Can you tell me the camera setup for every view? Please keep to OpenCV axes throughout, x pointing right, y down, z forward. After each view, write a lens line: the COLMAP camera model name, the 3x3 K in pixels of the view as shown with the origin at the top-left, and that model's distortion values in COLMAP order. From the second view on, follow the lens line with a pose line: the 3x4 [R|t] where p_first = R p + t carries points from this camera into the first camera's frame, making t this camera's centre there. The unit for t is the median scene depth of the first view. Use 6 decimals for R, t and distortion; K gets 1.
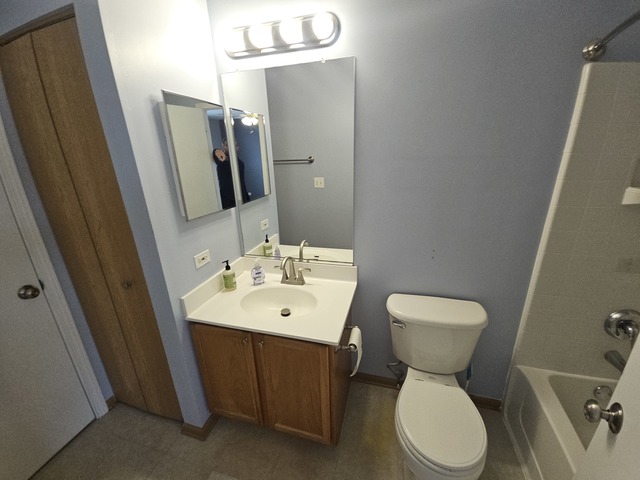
lens RADIAL K [[257.7, 0, 323.3], [0, 257.7, 241.2], [0, 0, 1]] dist [0.000955, -0.009368]
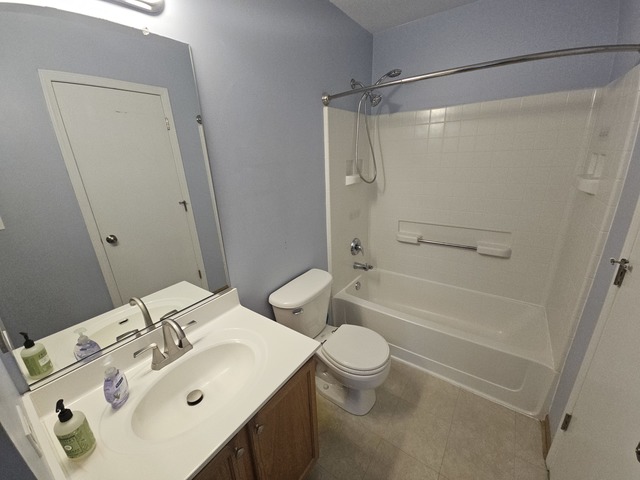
lens RADIAL K [[257.7, 0, 323.3], [0, 257.7, 241.2], [0, 0, 1]] dist [0.000955, -0.009368]
pose [[0.329073, -0.283759, 0.900662, -0.538381], [0.322984, 0.930080, 0.175019, -0.111601], [-0.887351, 0.233306, 0.397714, 0.359719]]
